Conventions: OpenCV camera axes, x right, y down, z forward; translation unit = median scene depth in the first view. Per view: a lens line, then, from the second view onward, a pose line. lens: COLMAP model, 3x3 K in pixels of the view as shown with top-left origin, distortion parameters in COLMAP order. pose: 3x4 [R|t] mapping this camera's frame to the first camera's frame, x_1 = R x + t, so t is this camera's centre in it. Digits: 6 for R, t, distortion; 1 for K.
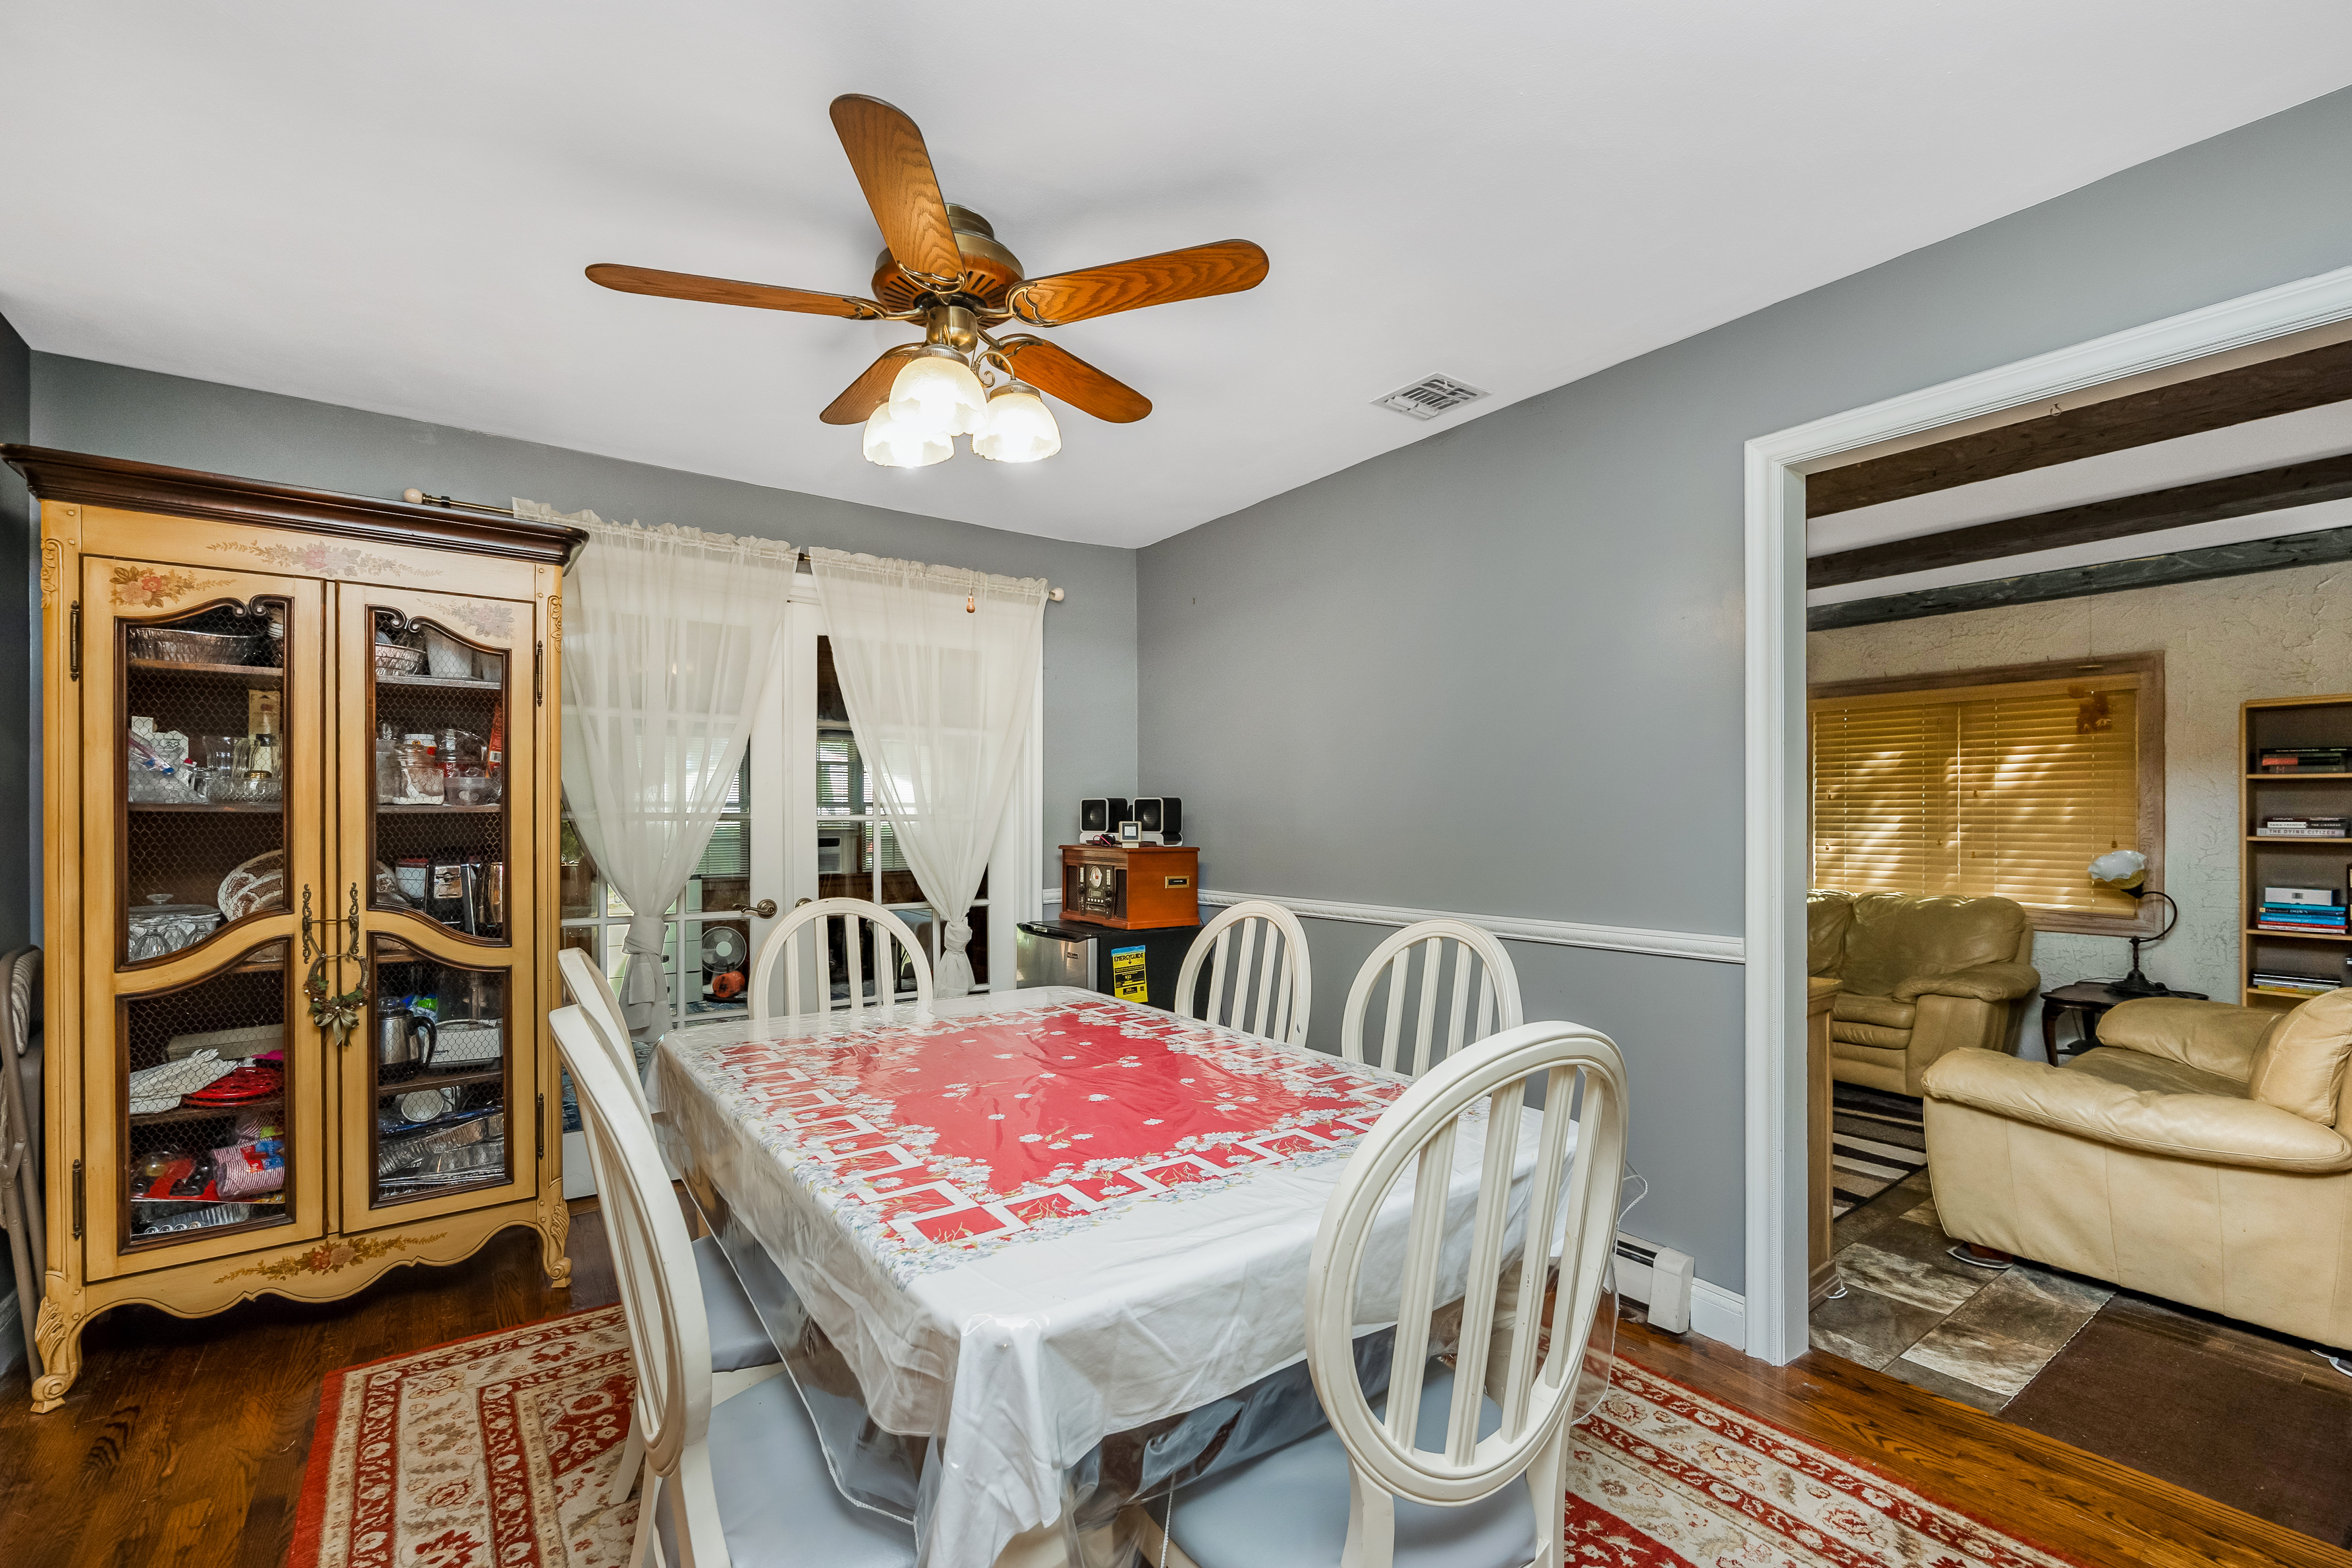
lens RADIAL K [[966.8, 0, 1154.3], [0, 966.8, 819.1], [0, 0, 1]] dist [0.001032, -0.000298]
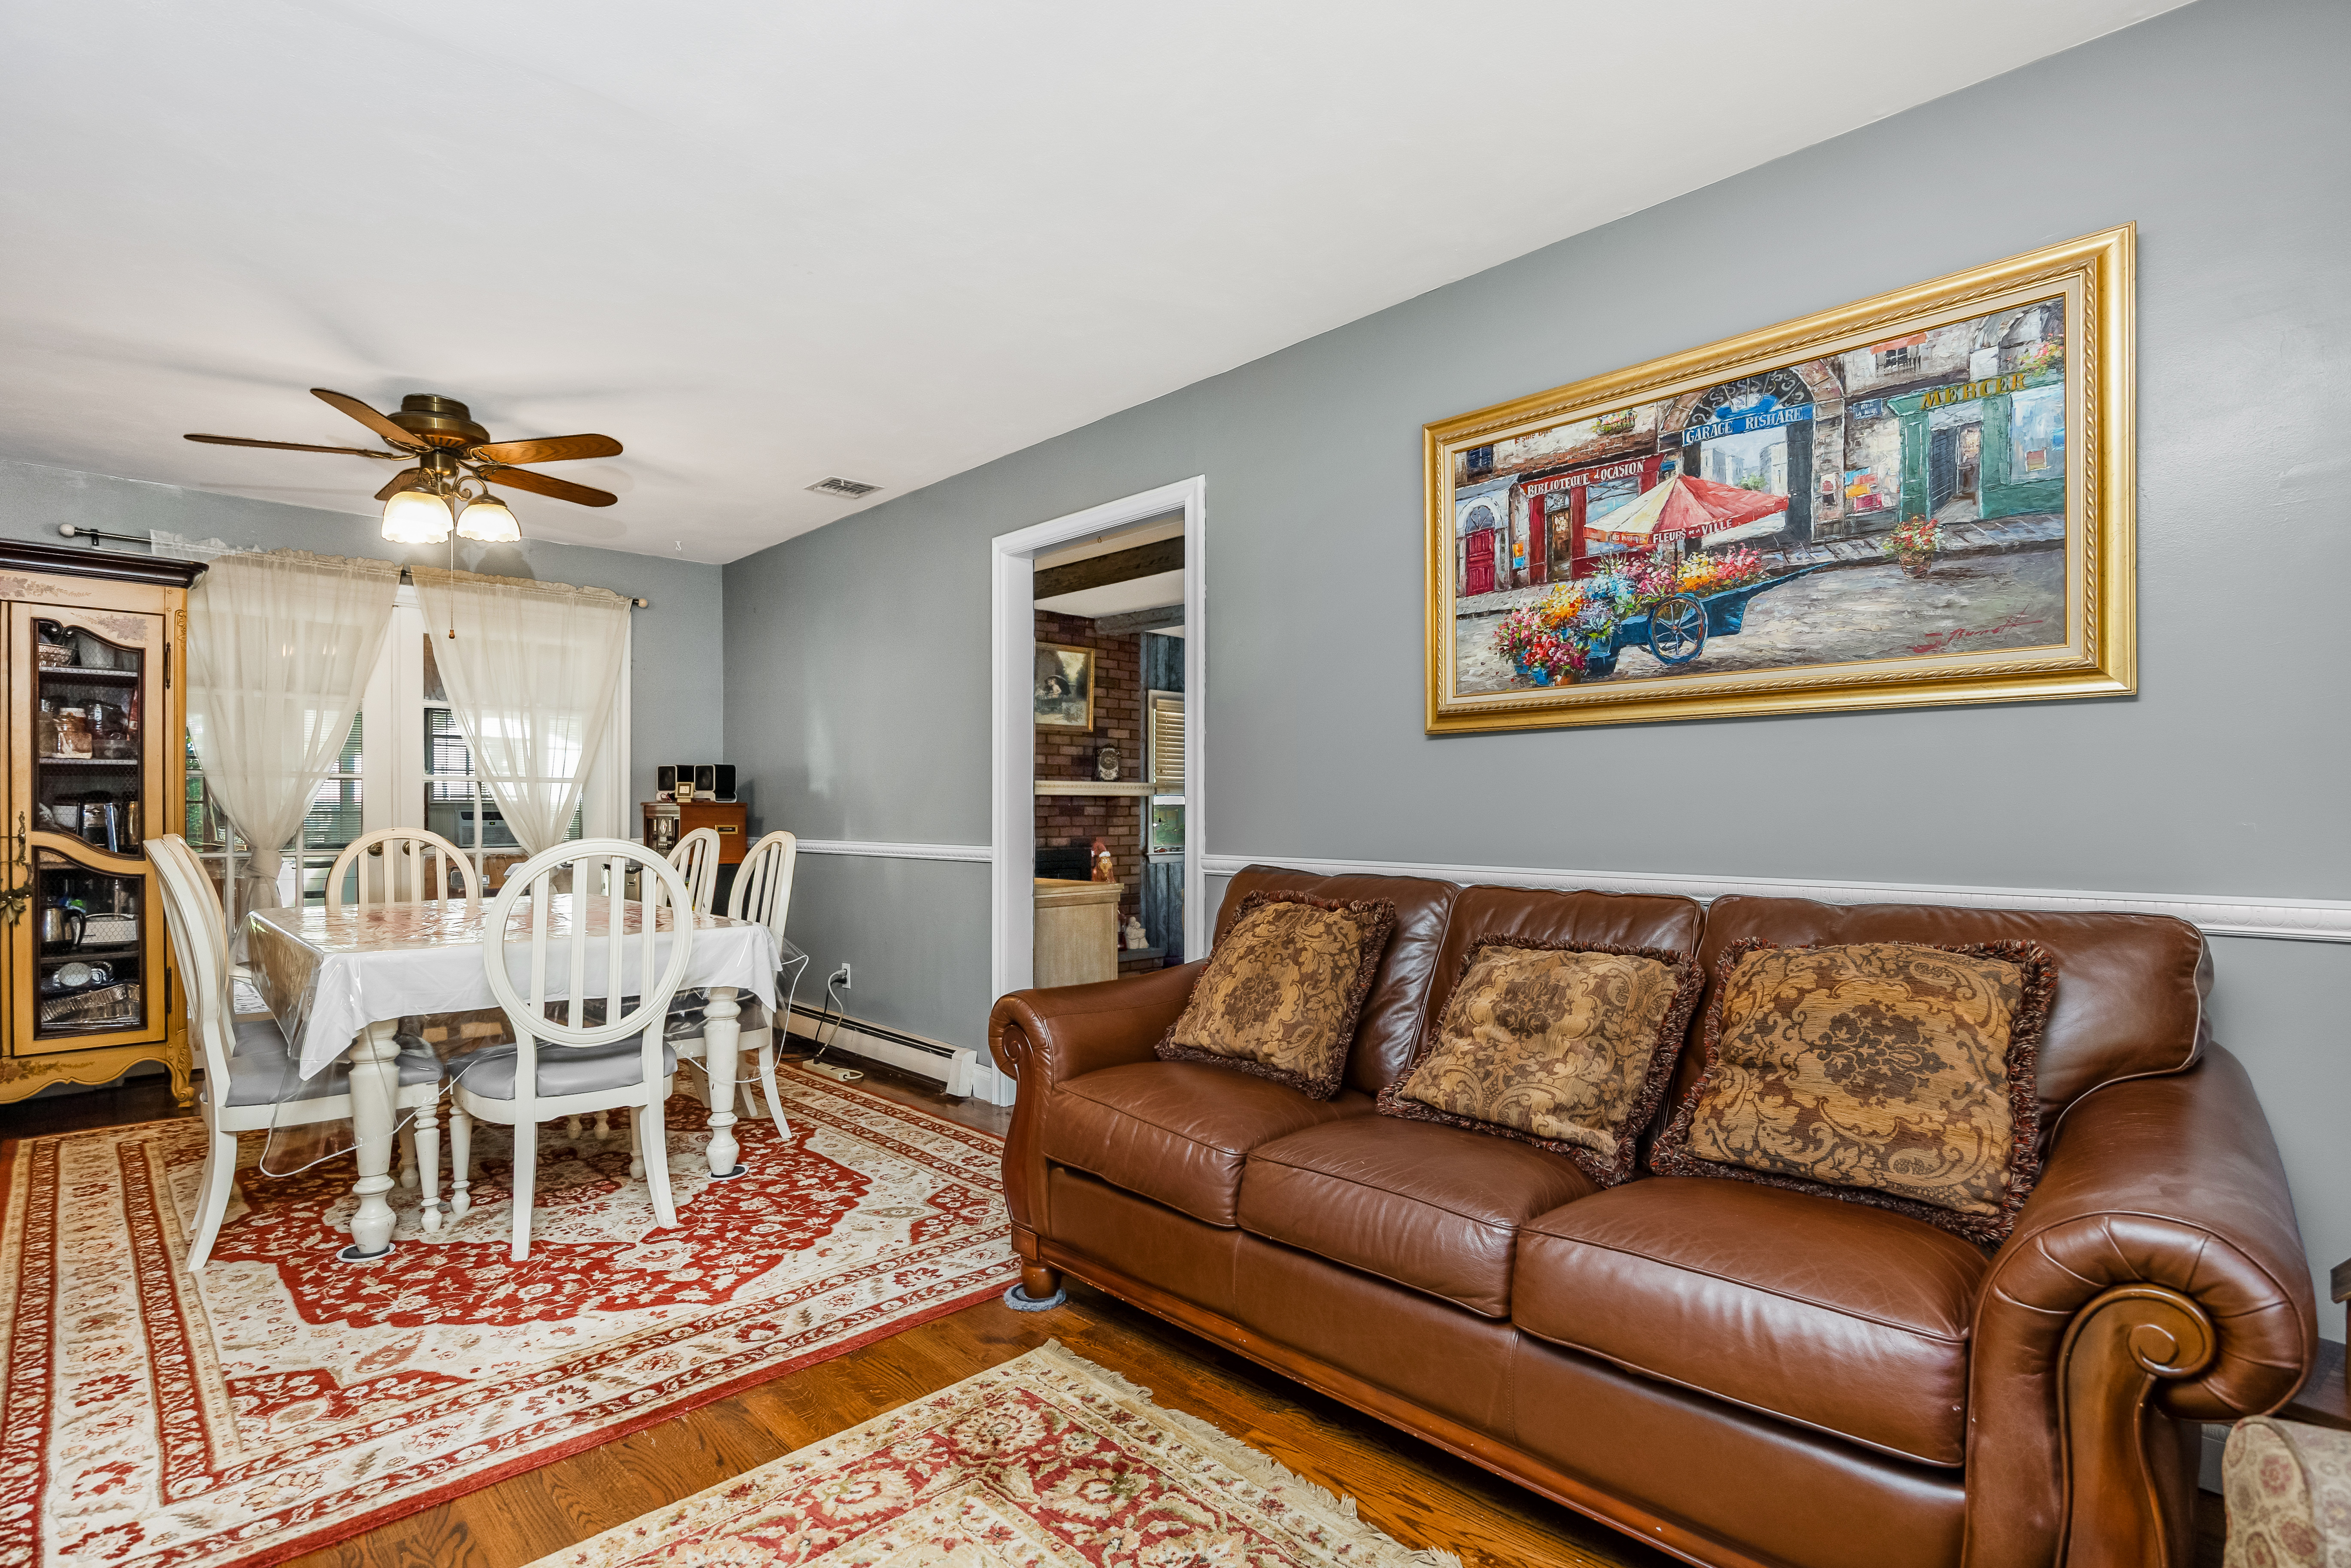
lens RADIAL K [[1128.2, 0, 1187.9], [0, 1128.2, 816.9], [0, 0, 1]] dist [-0.006257, -0.000214]
pose [[0.990639, 0.001661, 0.136501, 0.605474], [-0.001928, 0.999996, 0.001822, 0.062361], [-0.136497, -0.002068, 0.990638, -0.810416]]
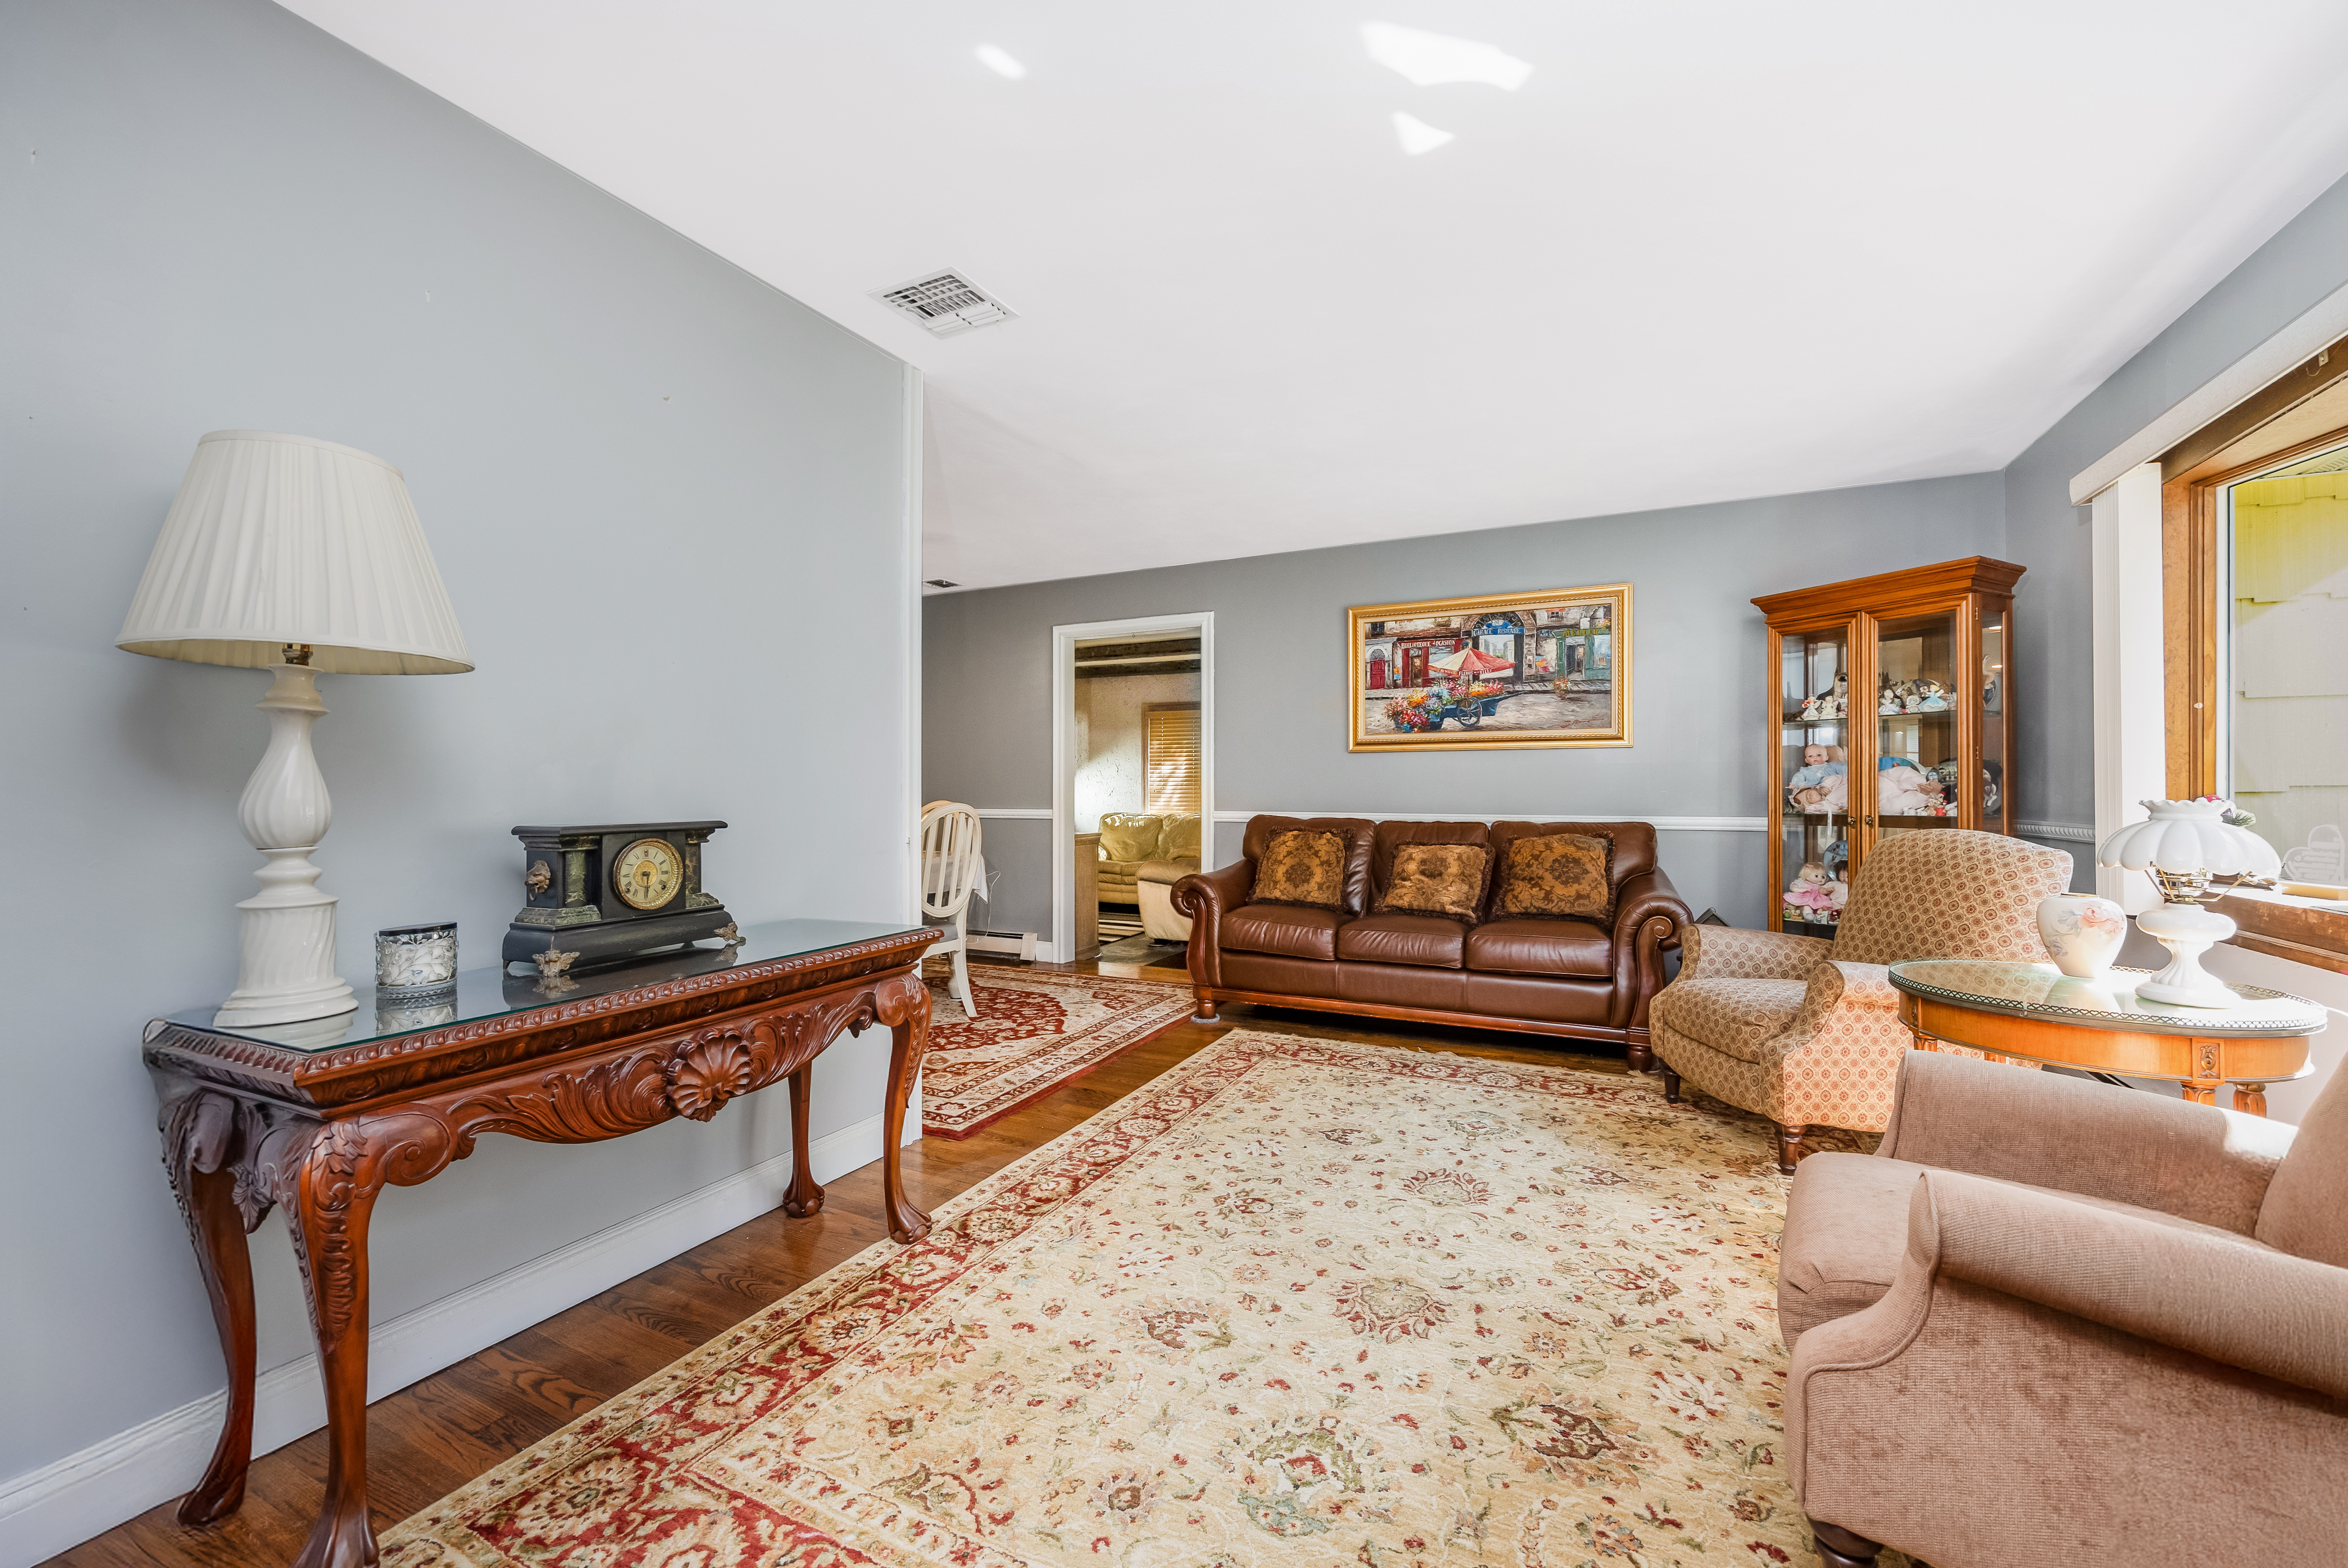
lens RADIAL K [[965.3, 0, 1175.2], [0, 965.3, 789.4], [0, 0, 1]] dist [0.001032, -0.000298]
pose [[0.887064, 0.002109, 0.461642, -0.293673], [0.000213, 0.999988, -0.004977, 0.071136], [-0.461647, 0.004513, 0.887052, -1.388164]]
